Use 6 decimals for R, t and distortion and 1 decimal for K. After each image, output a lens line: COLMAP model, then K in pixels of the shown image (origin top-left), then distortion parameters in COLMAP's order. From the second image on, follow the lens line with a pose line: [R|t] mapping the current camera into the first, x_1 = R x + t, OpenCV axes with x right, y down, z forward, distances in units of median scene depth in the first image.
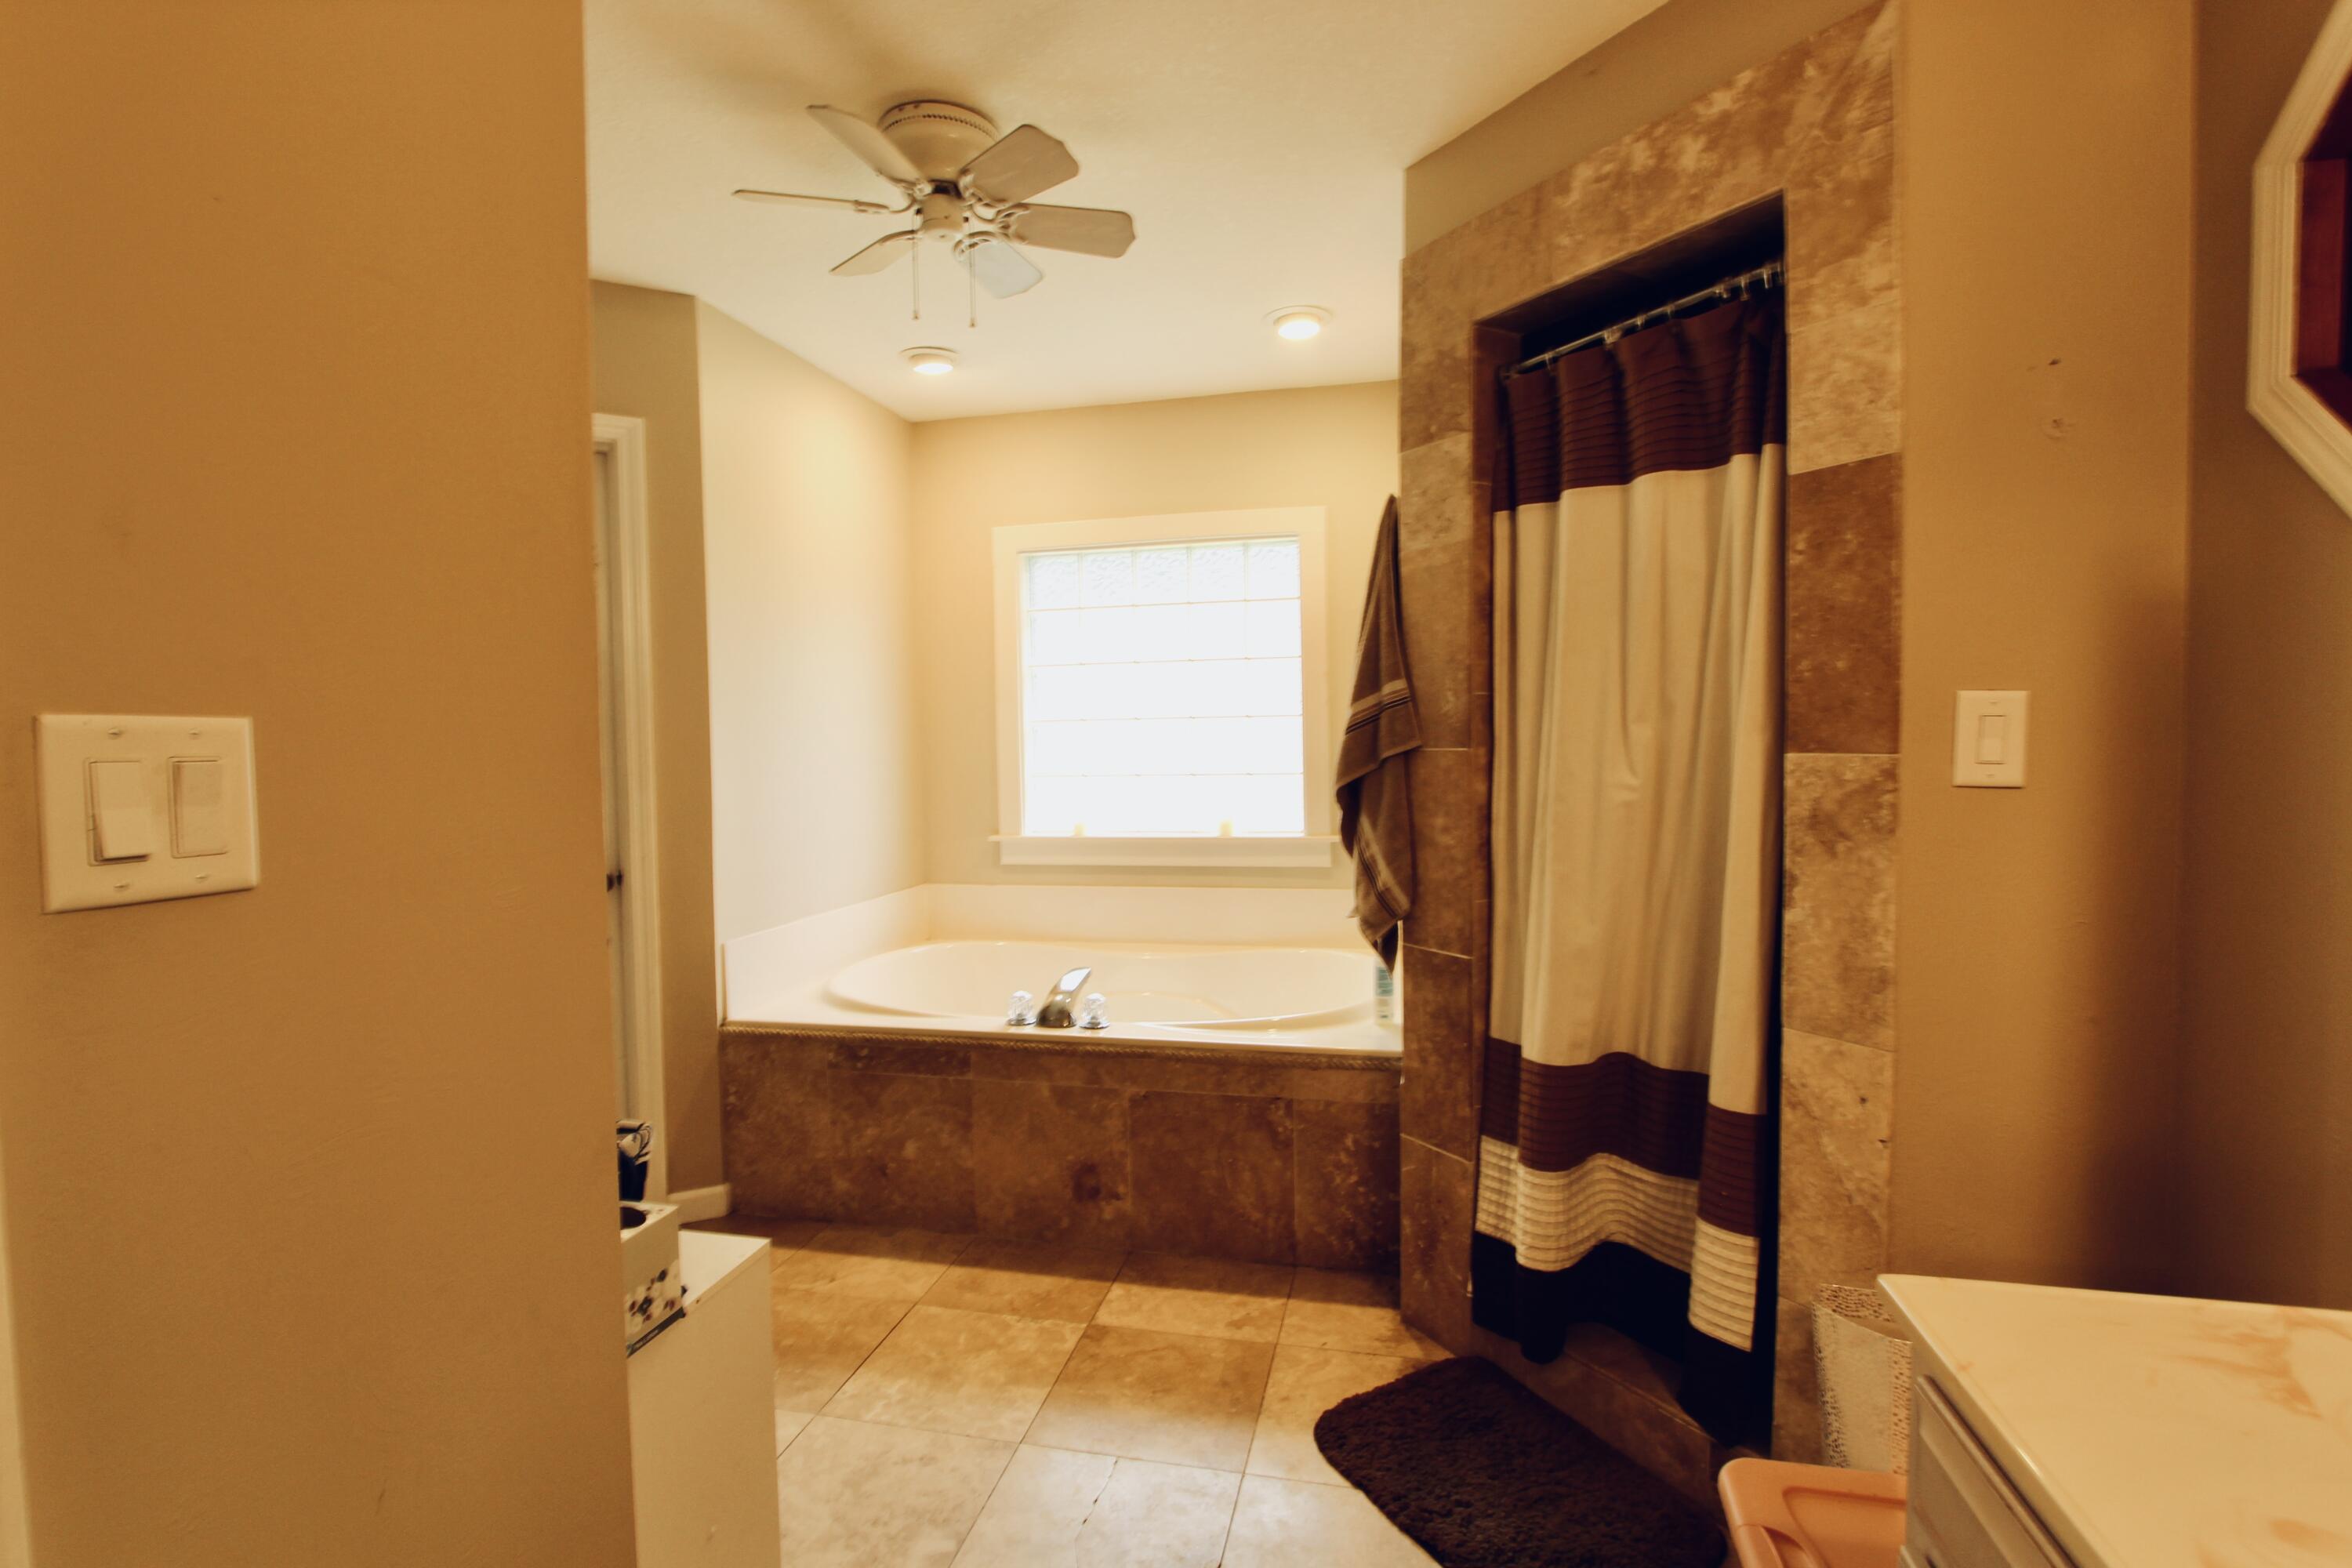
lens RADIAL K [[1094.9, 0, 1176.6], [0, 1094.9, 790.0], [0, 0, 1]] dist [-0.015788, 0.000270]
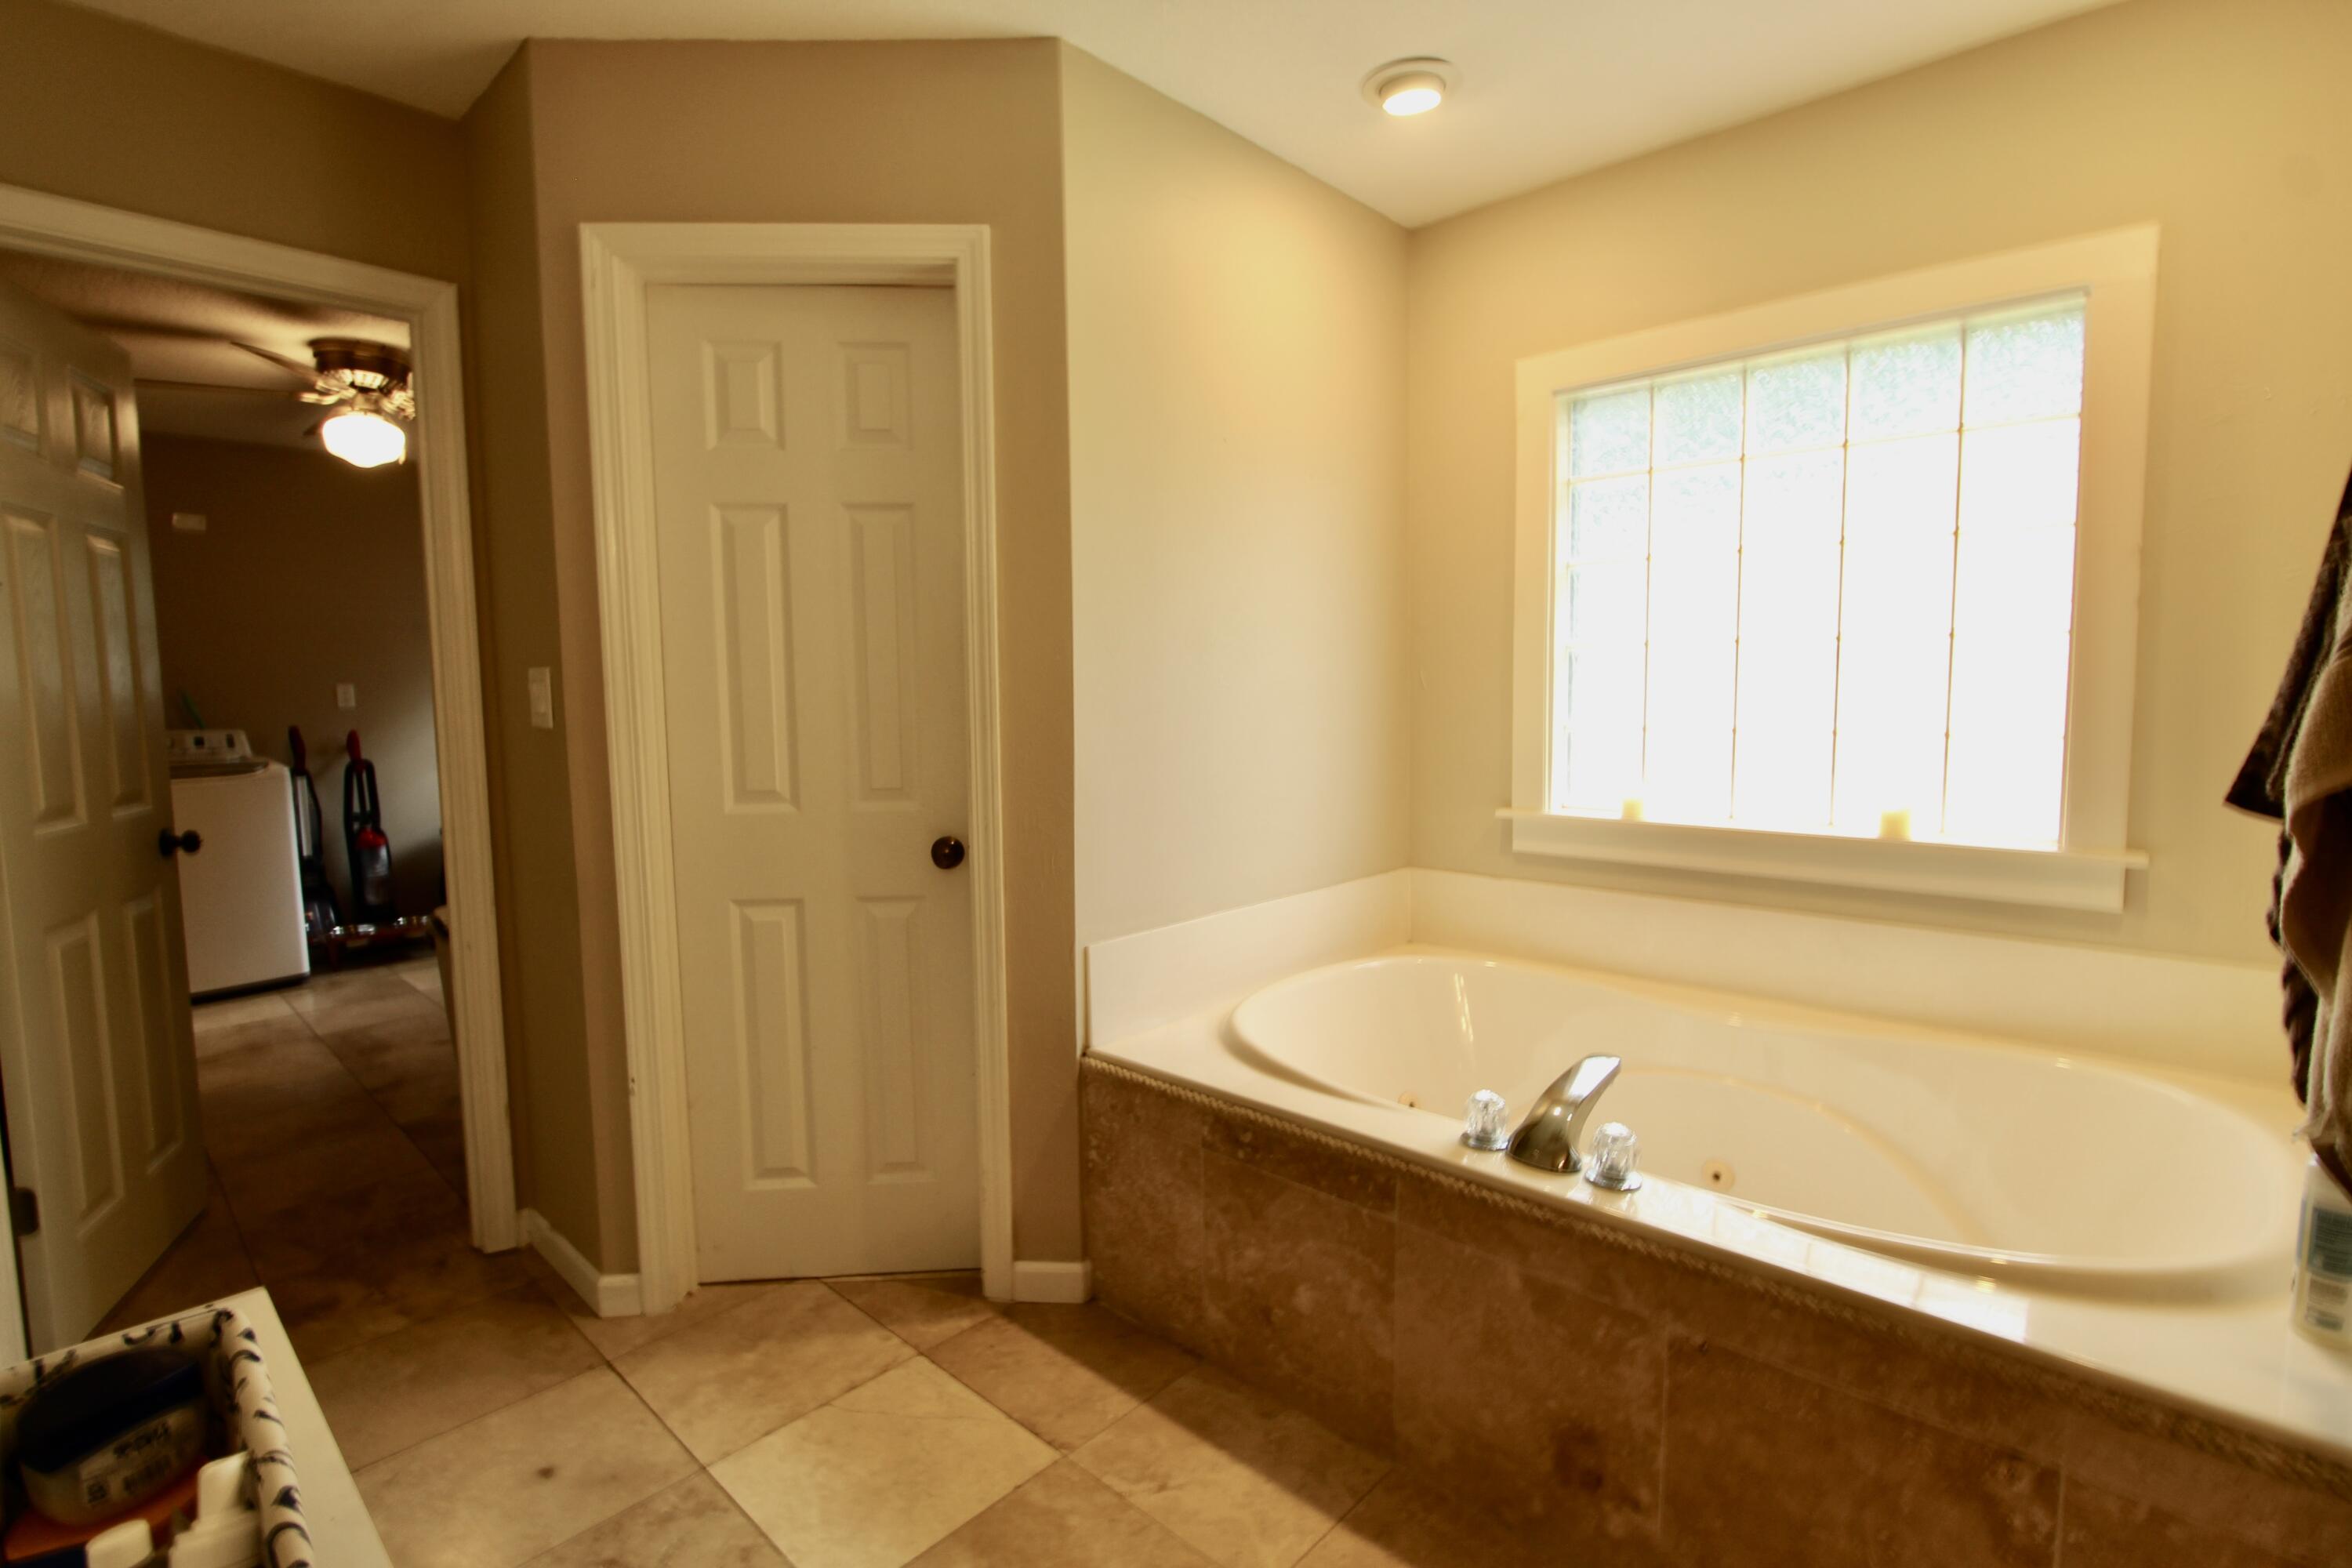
lens RADIAL K [[1094.9, 0, 1175.4], [0, 1094.9, 780.4], [0, 0, 1]] dist [-0.015788, 0.000270]
pose [[0.867663, 0.051203, -0.494510, -0.003881], [-0.028437, 0.998165, 0.053457, -0.012935], [0.496339, -0.032320, 0.867527, 0.407908]]
